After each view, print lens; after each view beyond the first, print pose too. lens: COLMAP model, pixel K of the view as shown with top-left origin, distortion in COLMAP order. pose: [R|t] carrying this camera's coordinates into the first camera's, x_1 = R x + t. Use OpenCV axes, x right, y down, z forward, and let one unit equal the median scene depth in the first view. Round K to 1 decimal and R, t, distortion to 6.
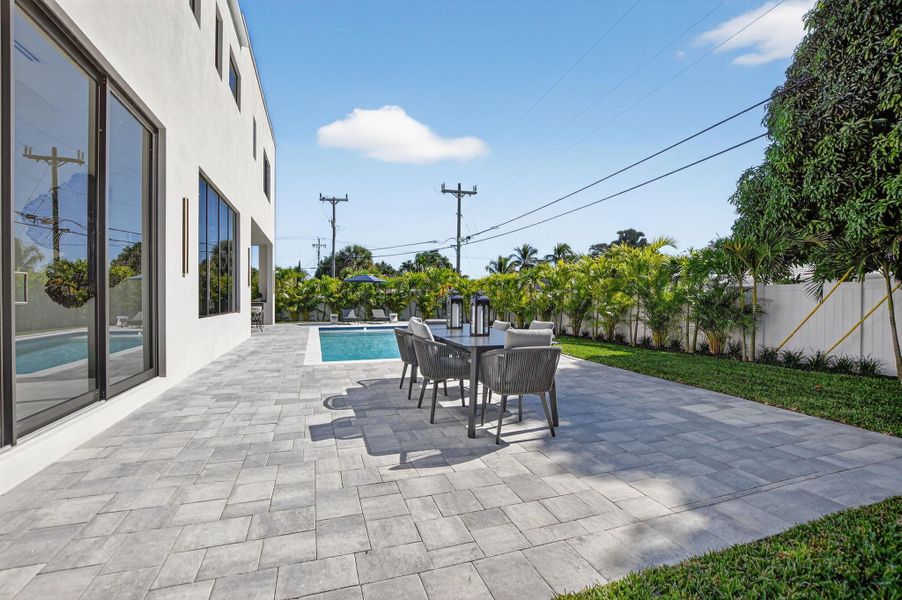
lens RADIAL K [[402.8, 0, 446.6], [0, 402.8, 304.5], [0, 0, 1]] dist [-0.029641, 0.002325]
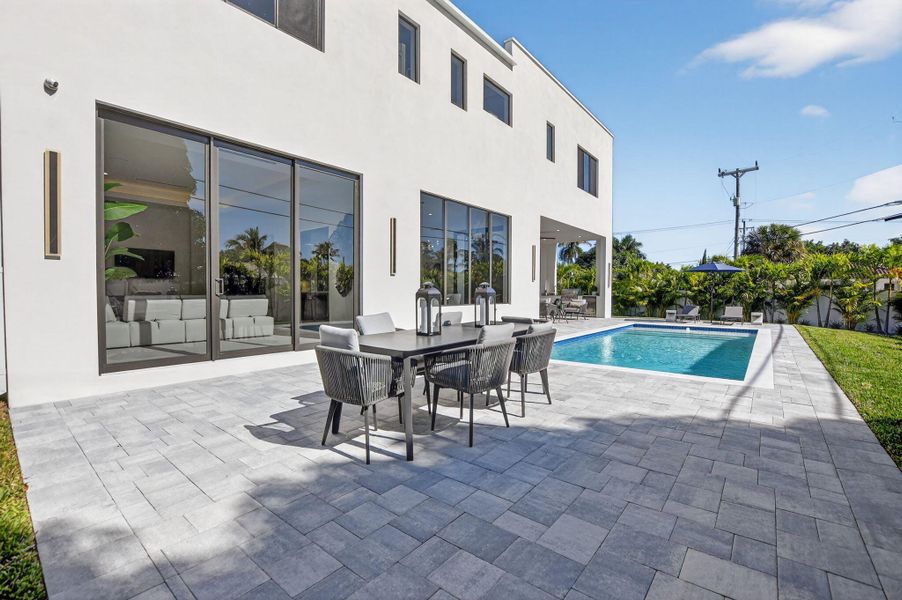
lens RADIAL K [[402.8, 0, 452.1], [0, 402.8, 302.0], [0, 0, 1]] dist [-0.029641, 0.002325]
pose [[0.519776, 0.020623, -0.854053, 1.043455], [-0.012751, 0.999785, 0.016381, -0.008970], [0.854207, 0.002375, 0.519927, 0.737651]]
